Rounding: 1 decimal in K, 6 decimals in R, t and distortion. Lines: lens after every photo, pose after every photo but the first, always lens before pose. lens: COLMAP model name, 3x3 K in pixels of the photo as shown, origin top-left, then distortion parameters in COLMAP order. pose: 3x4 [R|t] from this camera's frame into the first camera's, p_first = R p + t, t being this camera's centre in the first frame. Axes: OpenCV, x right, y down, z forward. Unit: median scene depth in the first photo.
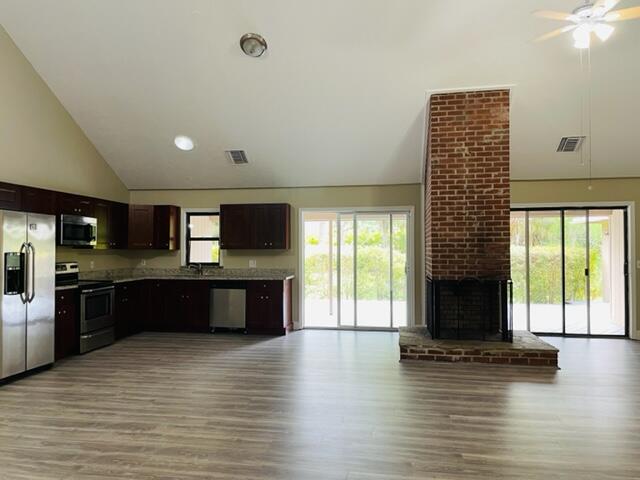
lens RADIAL K [[483.4, 0, 312.8], [0, 483.4, 244.0], [0, 0, 1]] dist [0.064248, -0.071557]
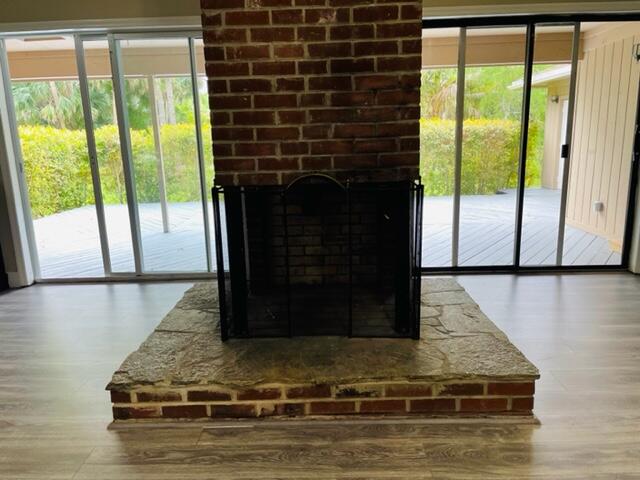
lens RADIAL K [[483.4, 0, 321.6], [0, 483.4, 244.9], [0, 0, 1]] dist [0.064248, -0.071557]
pose [[0.987531, -0.058342, 0.146215, 0.269746], [0.023486, 0.972997, 0.229620, 0.035368], [-0.155663, -0.223323, 0.962235, 0.632072]]
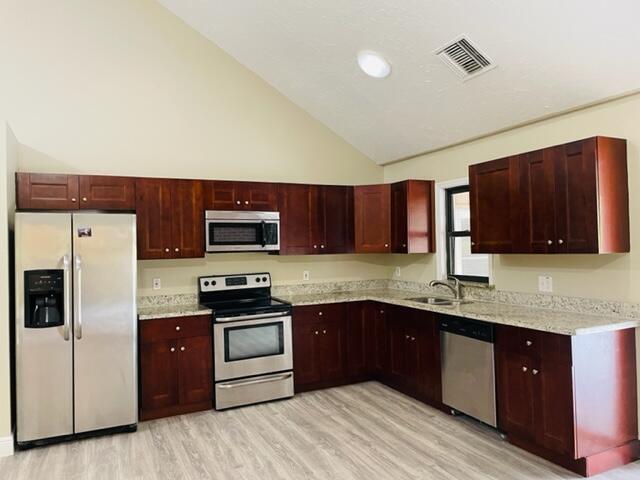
lens RADIAL K [[483.4, 0, 320.2], [0, 483.4, 243.0], [0, 0, 1]] dist [0.064248, -0.071557]
pose [[0.572674, -0.015899, -0.819629, 0.182029], [0.032317, 0.999473, 0.003192, -0.009268], [0.819146, -0.028316, 0.572886, 0.751494]]
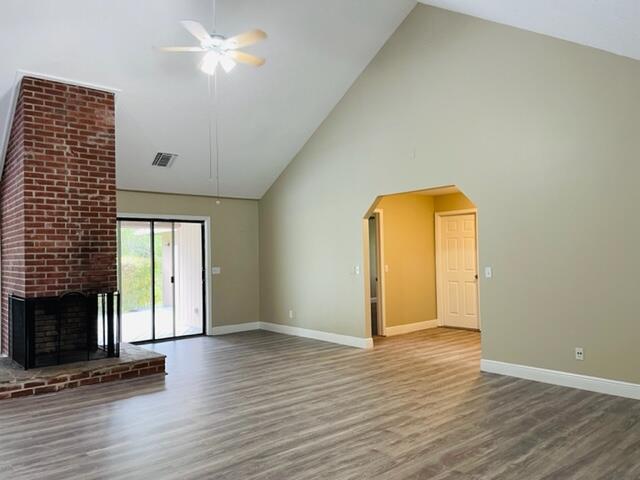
lens RADIAL K [[483.4, 0, 314.1], [0, 483.4, 244.9], [0, 0, 1]] dist [0.064248, -0.071557]
pose [[0.639997, 0.007283, 0.768343, -0.082588], [0.008195, 0.999834, -0.016304, 0.000846], [-0.768333, 0.016731, 0.639831, 0.085078]]
